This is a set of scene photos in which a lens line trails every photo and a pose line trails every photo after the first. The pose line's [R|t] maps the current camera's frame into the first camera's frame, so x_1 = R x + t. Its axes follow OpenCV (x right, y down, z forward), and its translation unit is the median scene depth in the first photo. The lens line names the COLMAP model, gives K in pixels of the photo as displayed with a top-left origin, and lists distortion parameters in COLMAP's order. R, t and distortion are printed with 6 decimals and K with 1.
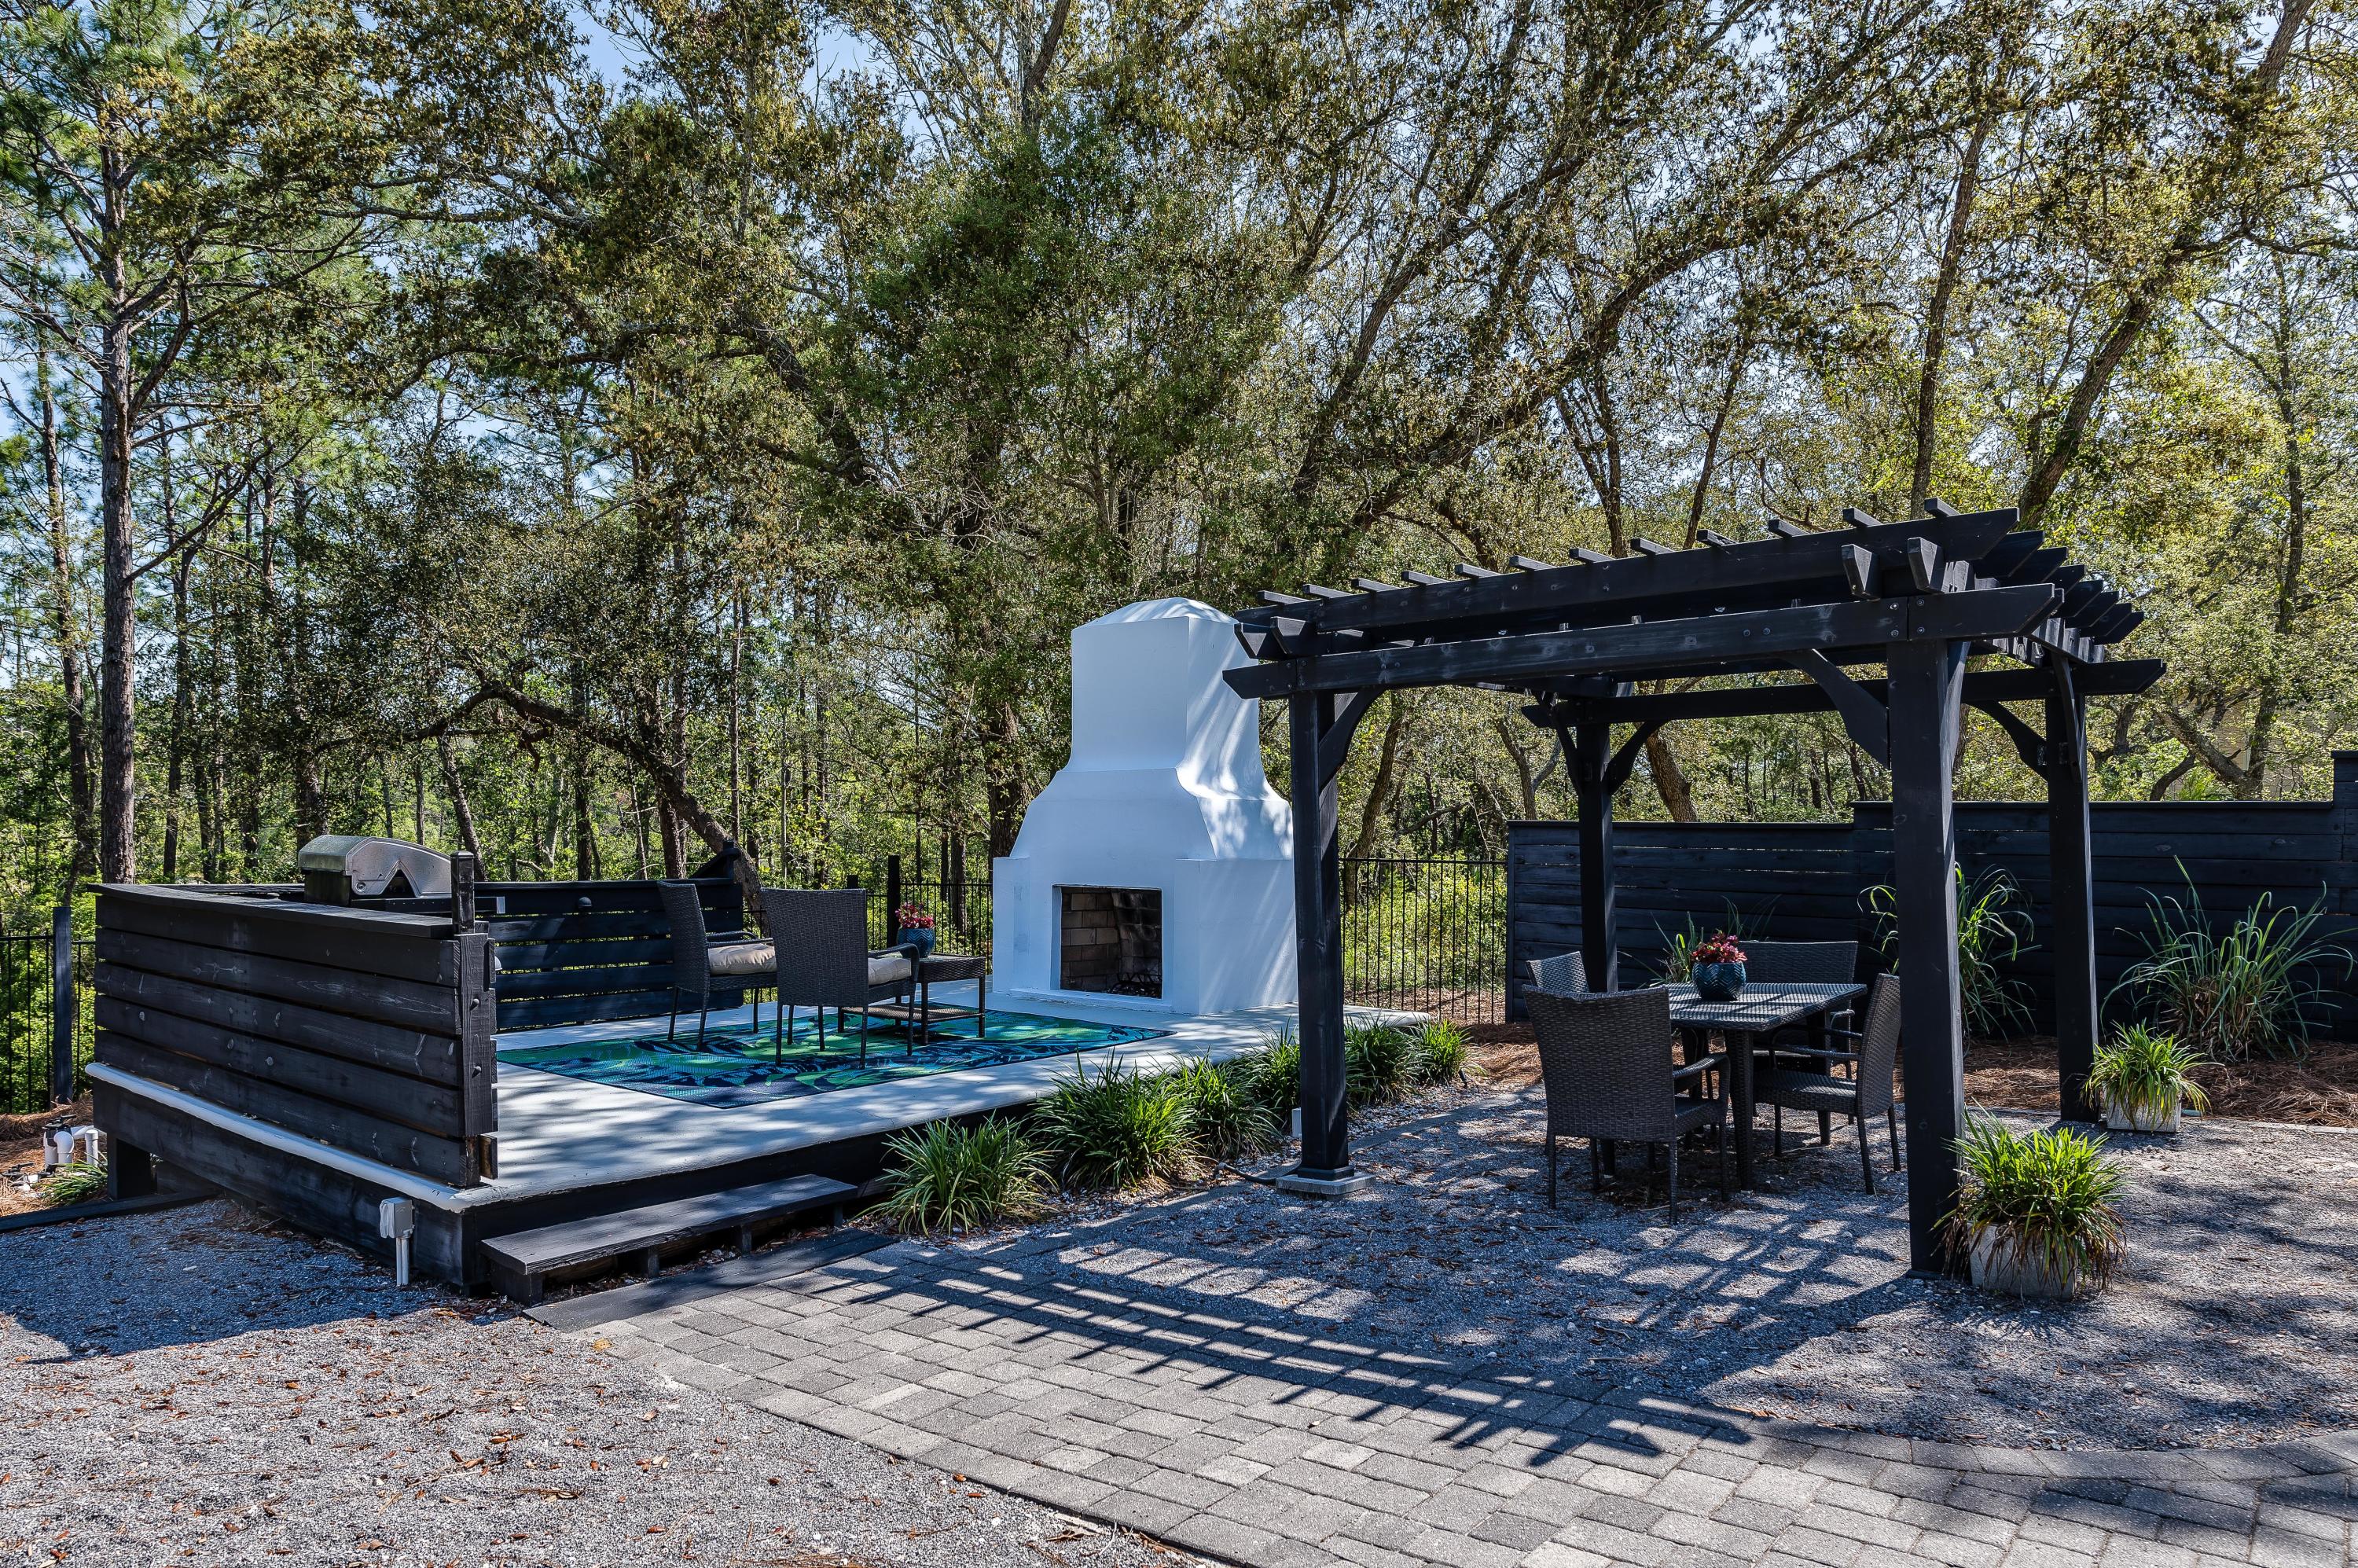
lens RADIAL K [[1478.8, 0, 1184.0], [0, 1478.8, 825.0], [0, 0, 1]] dist [0.003386, 0.000250]
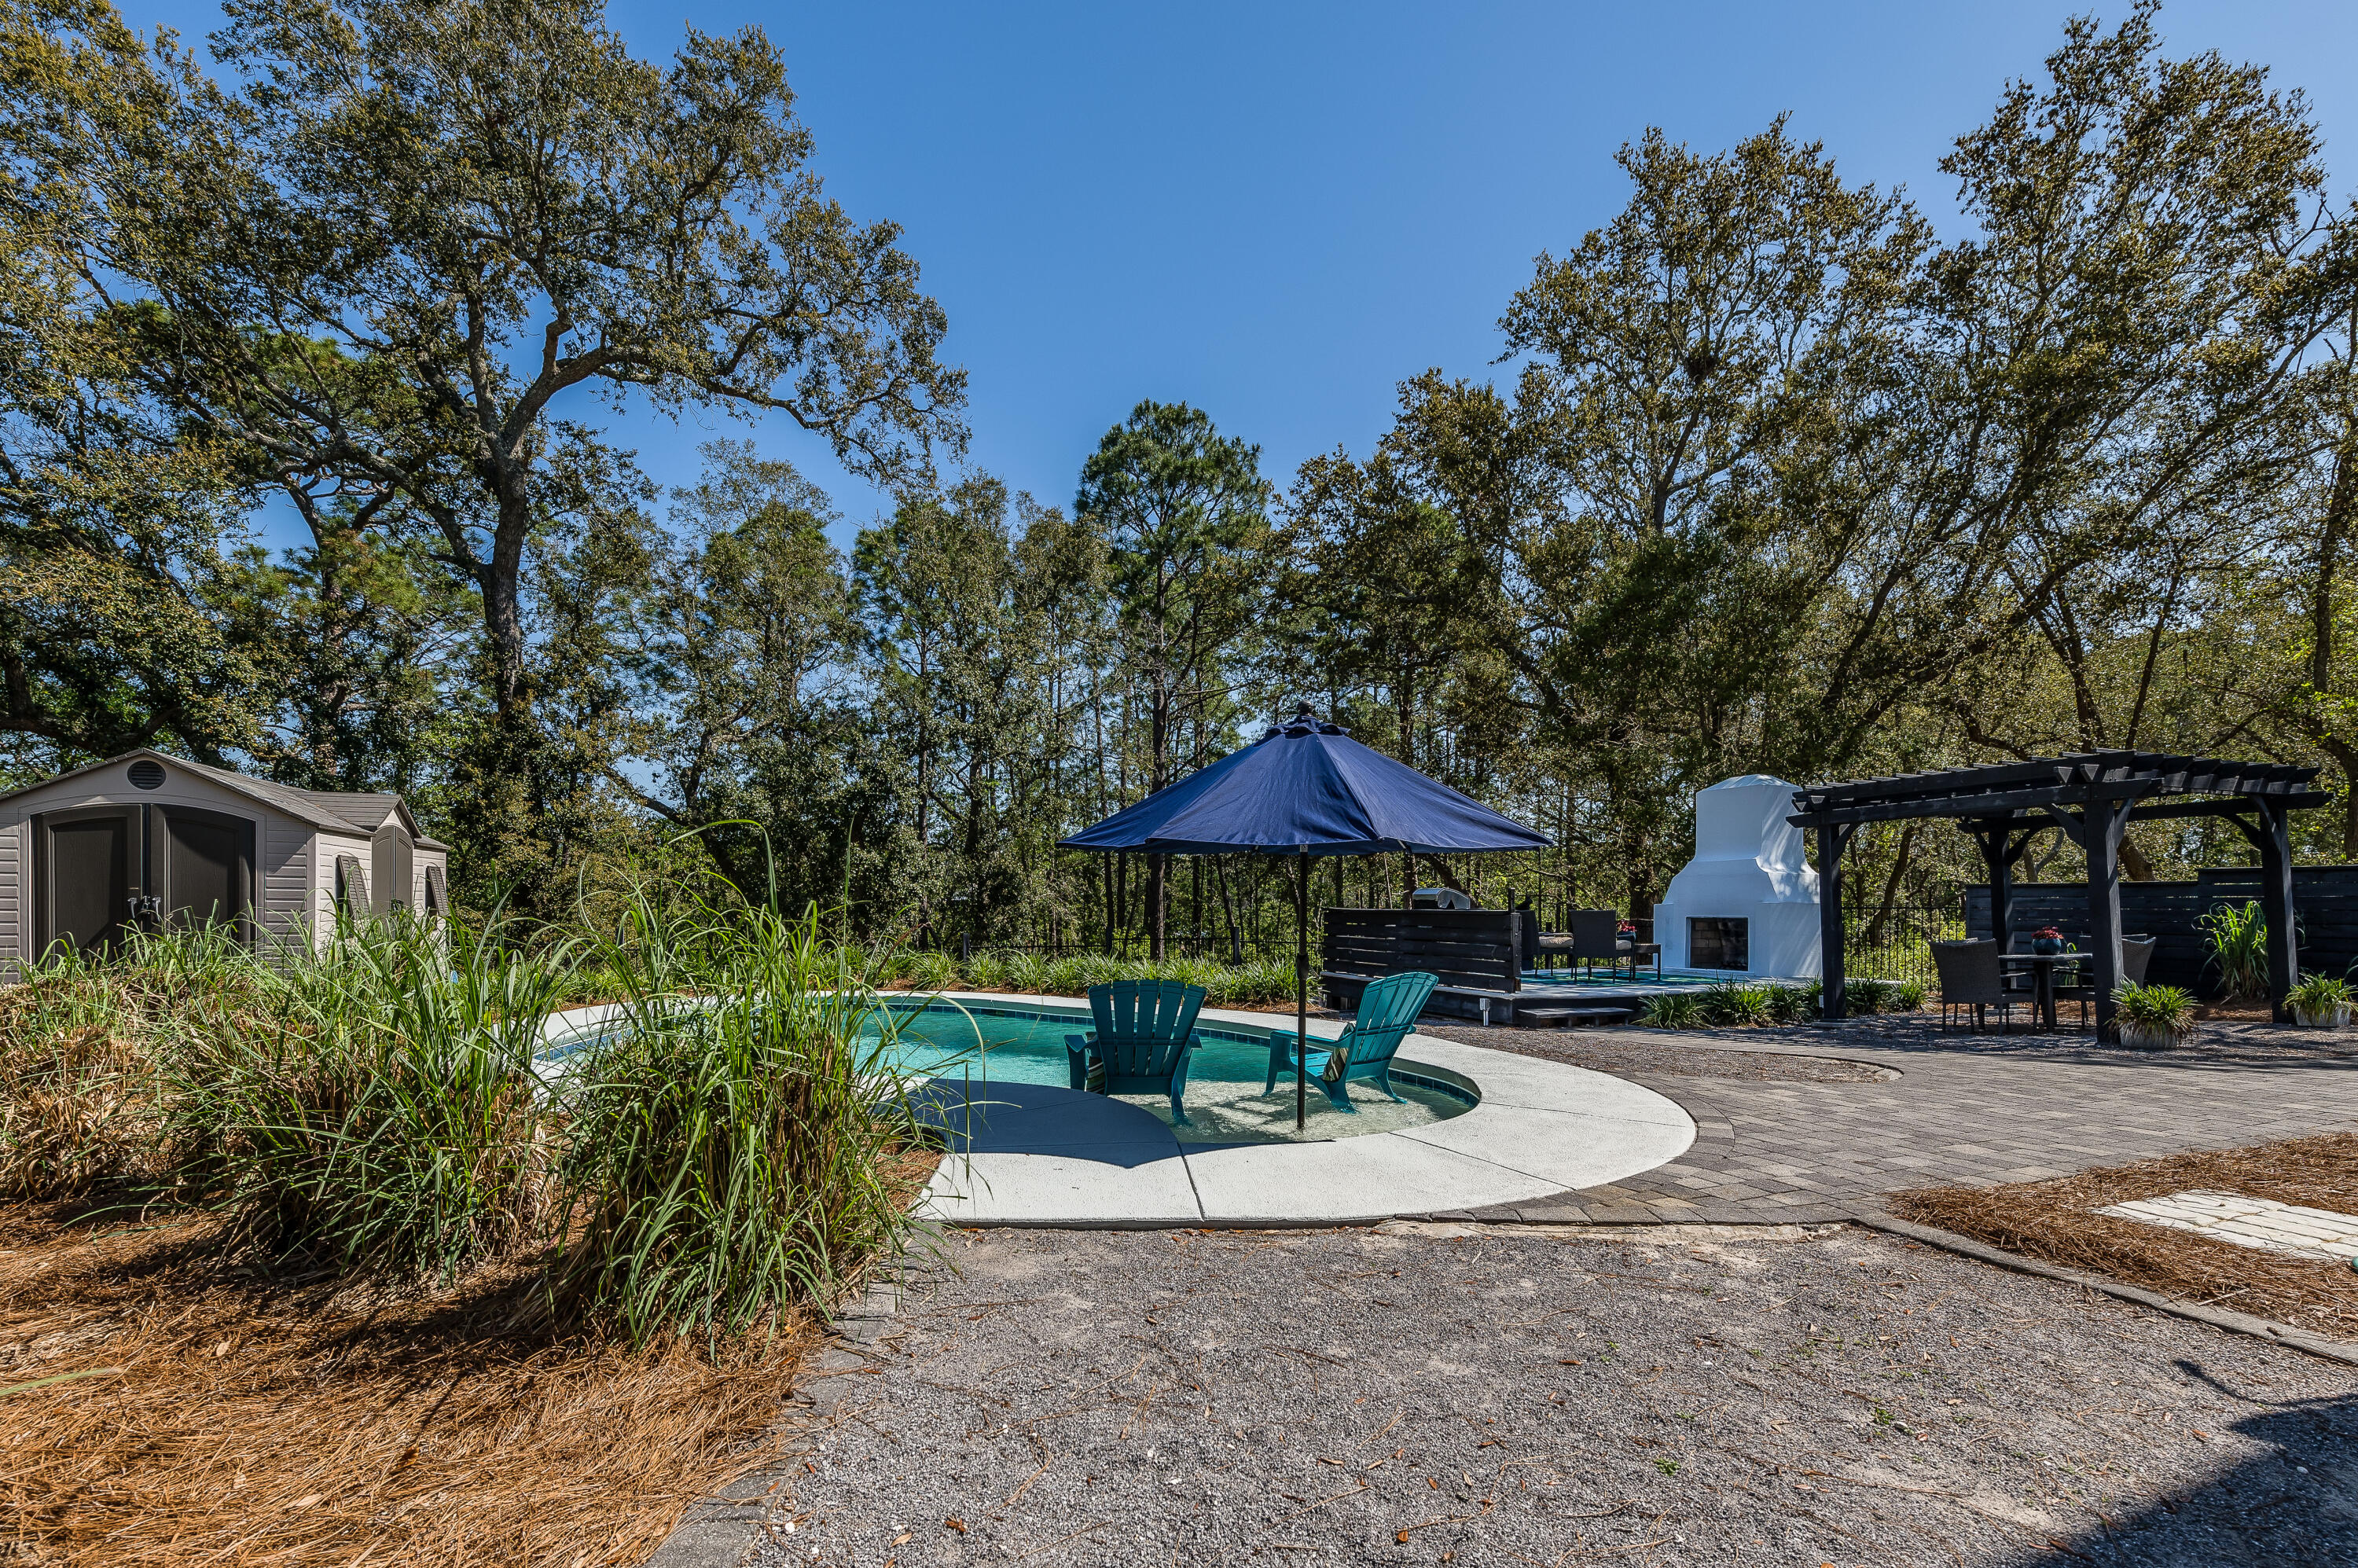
lens RADIAL K [[1025.2, 0, 1219.0], [0, 1025.2, 906.5], [0, 0, 1]] dist [0.006217, 0.000174]
pose [[0.895654, 0.002771, -0.444743, -0.033721], [-0.003946, 0.999991, -0.001717, 0.029792], [0.444734, 0.003292, 0.895656, -0.546913]]
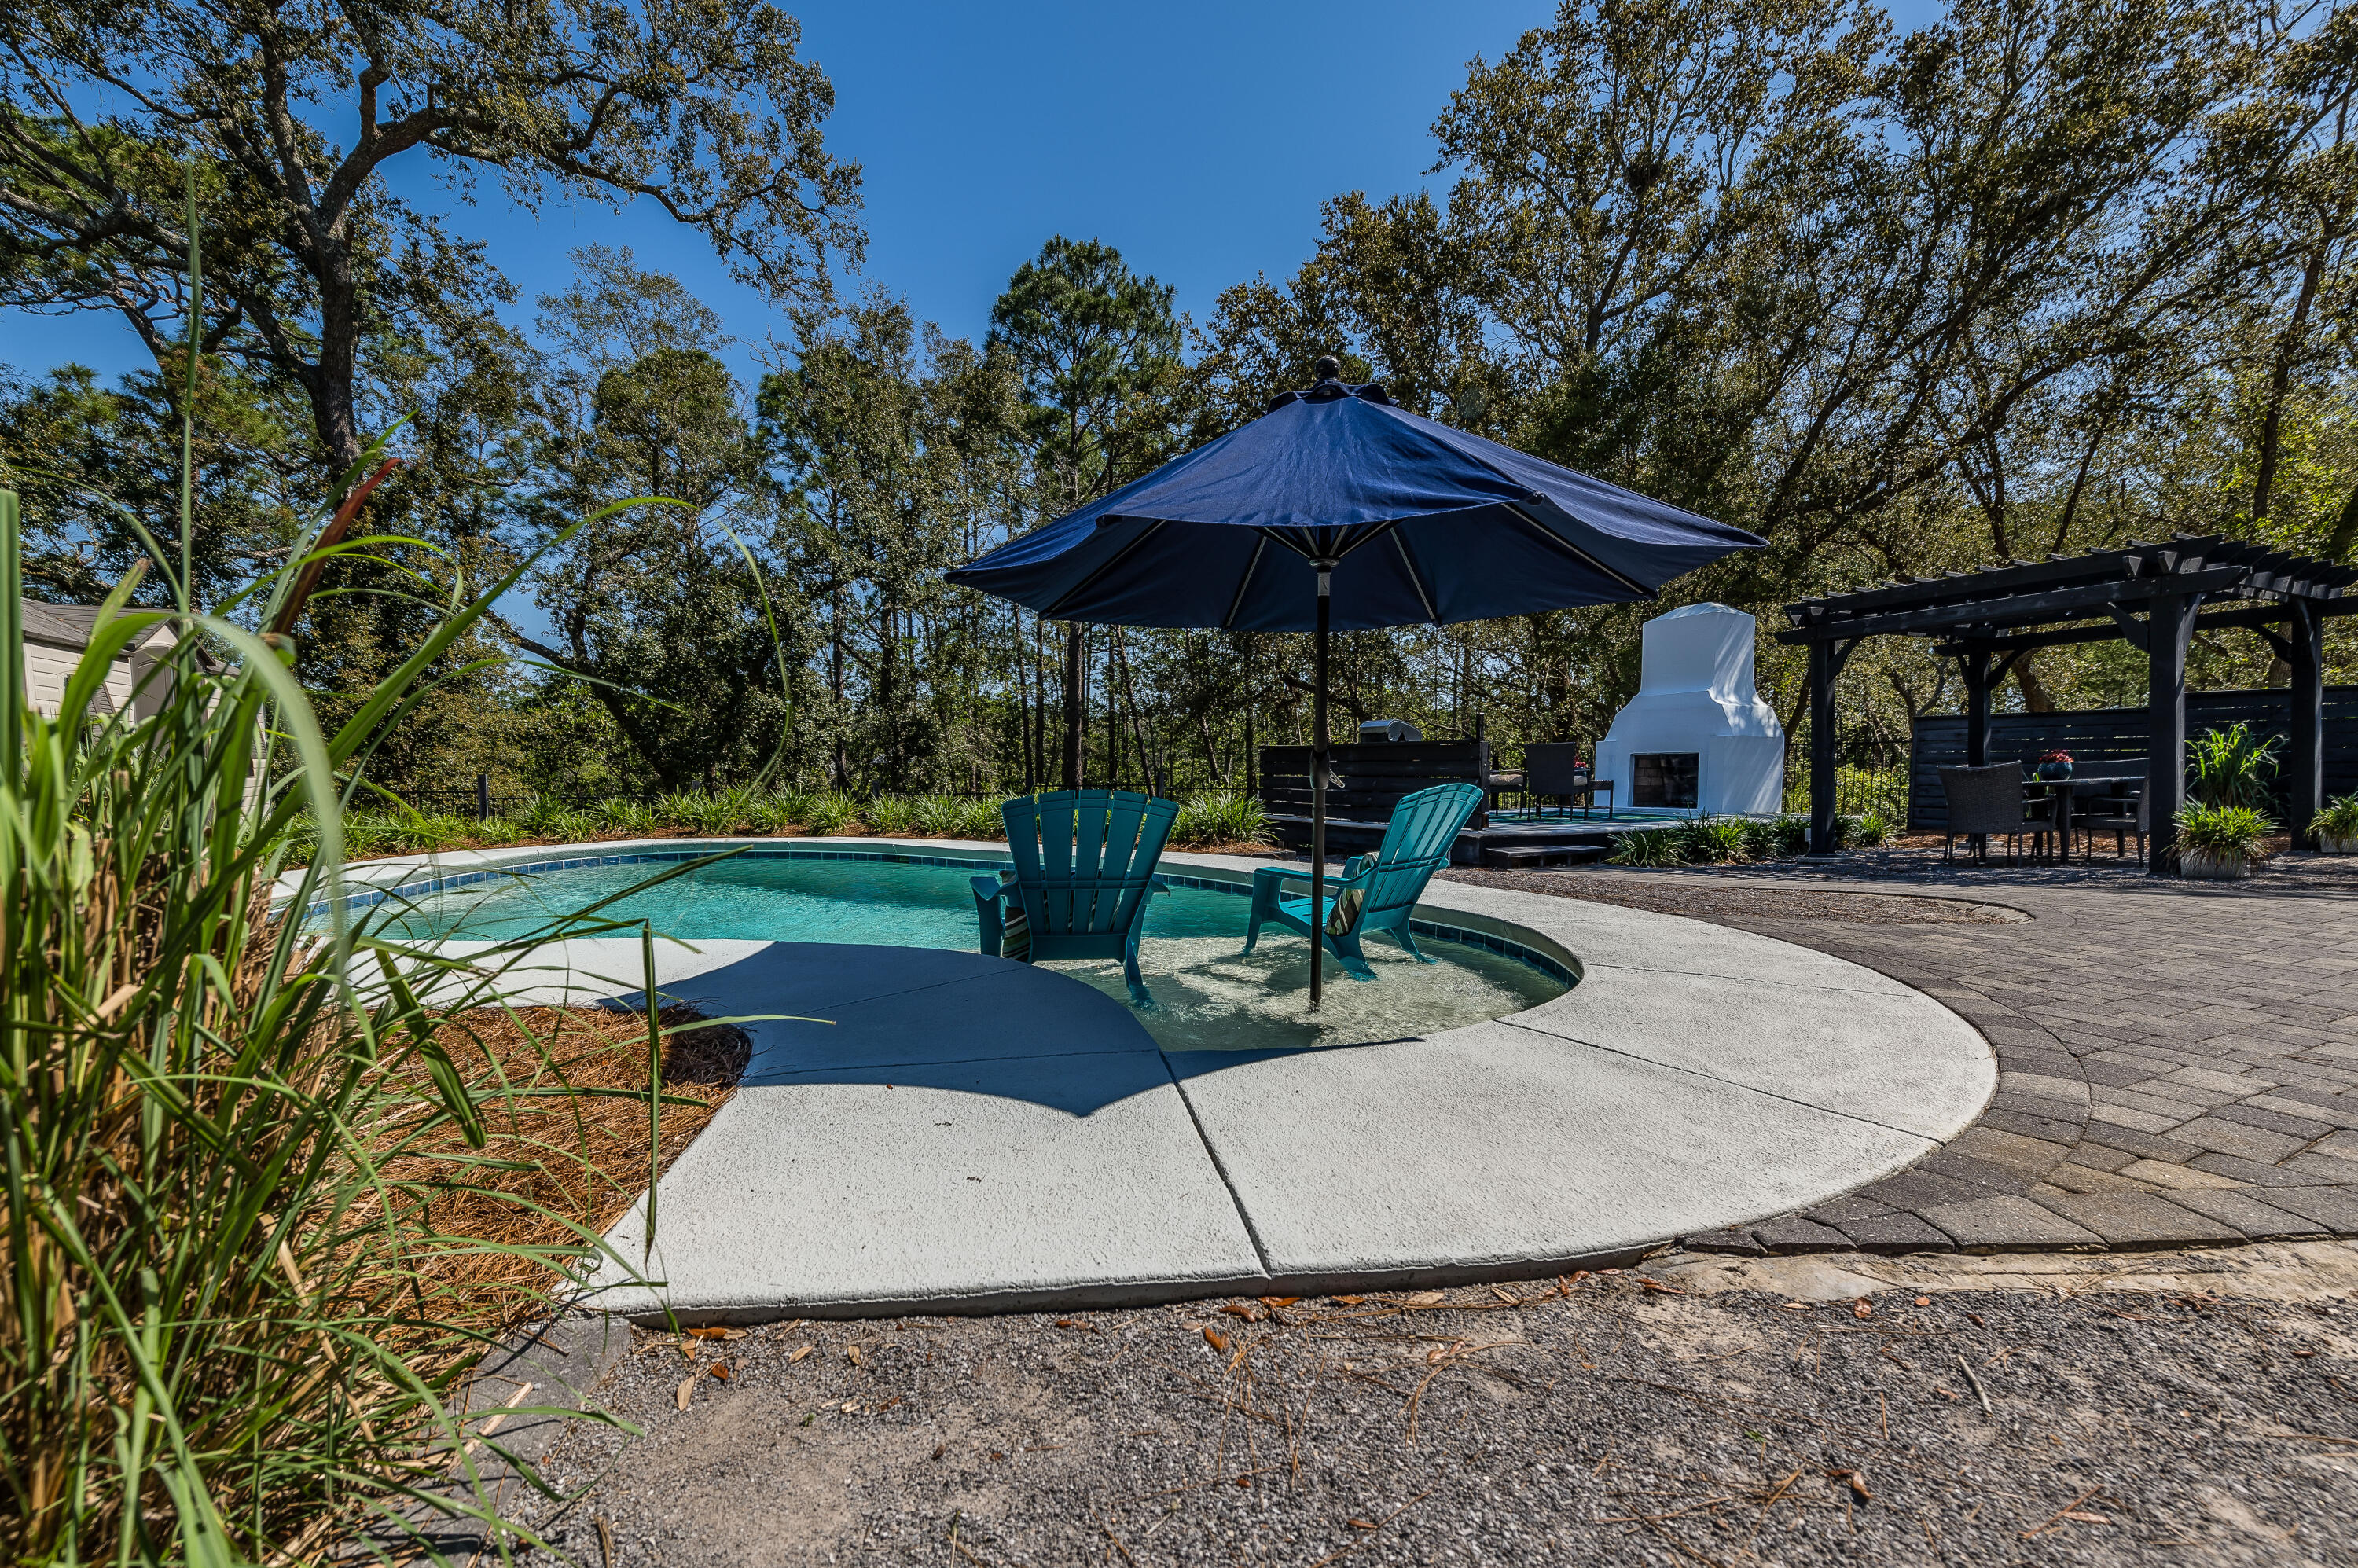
lens RADIAL K [[960.9, 0, 1174.3], [0, 960.9, 822.5], [0, 0, 1]] dist [0.001112, 0.000217]
pose [[0.914401, 0.017324, -0.404440, -0.122446], [0.006226, 0.998364, 0.056840, 0.053871], [0.404762, -0.054493, 0.912797, -0.409933]]
